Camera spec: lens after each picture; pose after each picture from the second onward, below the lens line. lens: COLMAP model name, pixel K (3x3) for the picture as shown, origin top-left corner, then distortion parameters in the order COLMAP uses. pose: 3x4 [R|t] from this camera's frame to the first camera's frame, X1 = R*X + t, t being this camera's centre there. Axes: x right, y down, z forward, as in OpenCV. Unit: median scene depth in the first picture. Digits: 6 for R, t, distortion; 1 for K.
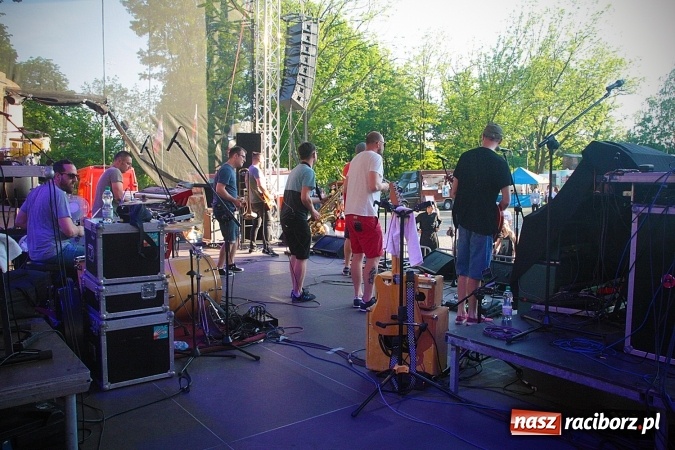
lens RADIAL K [[571.4, 0, 334.1], [0, 571.4, 225.2], [0, 0, 1]] dist [-0.155213, 0.170088]
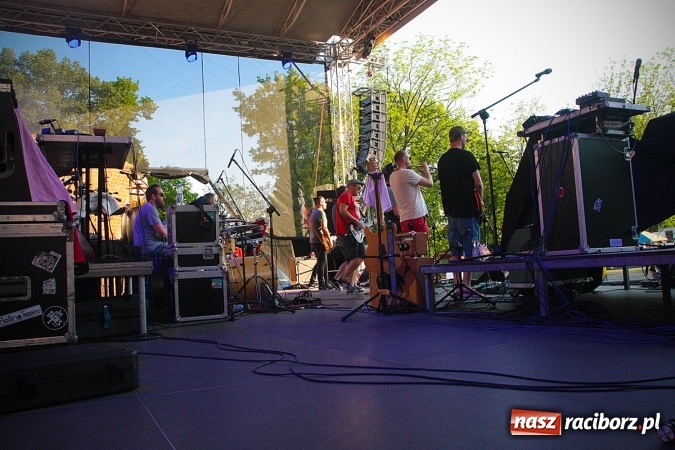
lens RADIAL K [[571.4, 0, 334.1], [0, 571.4, 225.2], [0, 0, 1]] dist [-0.155213, 0.170088]
pose [[0.976359, -0.080949, -0.200426, 0.079643], [0.047827, 0.985150, -0.164899, 0.088135], [0.210798, 0.151414, 0.965732, -0.093513]]
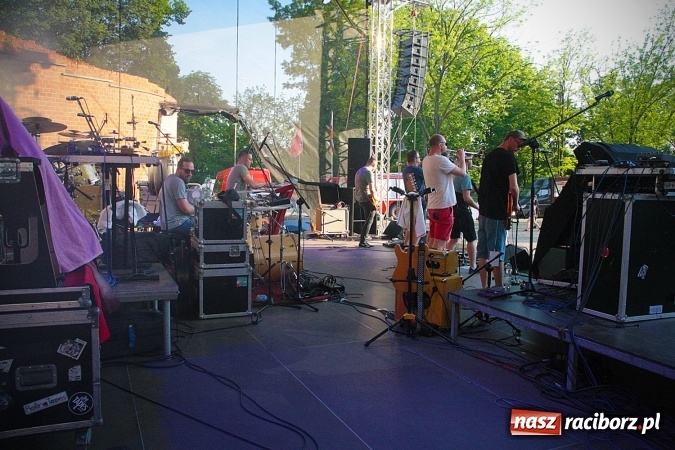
lens RADIAL K [[571.4, 0, 334.1], [0, 571.4, 225.2], [0, 0, 1]] dist [-0.155213, 0.170088]
pose [[0.968582, 0.030069, -0.246869, 0.075121], [-0.032581, 0.999450, -0.006096, 0.016066], [0.246550, 0.013948, 0.969030, -0.089238]]
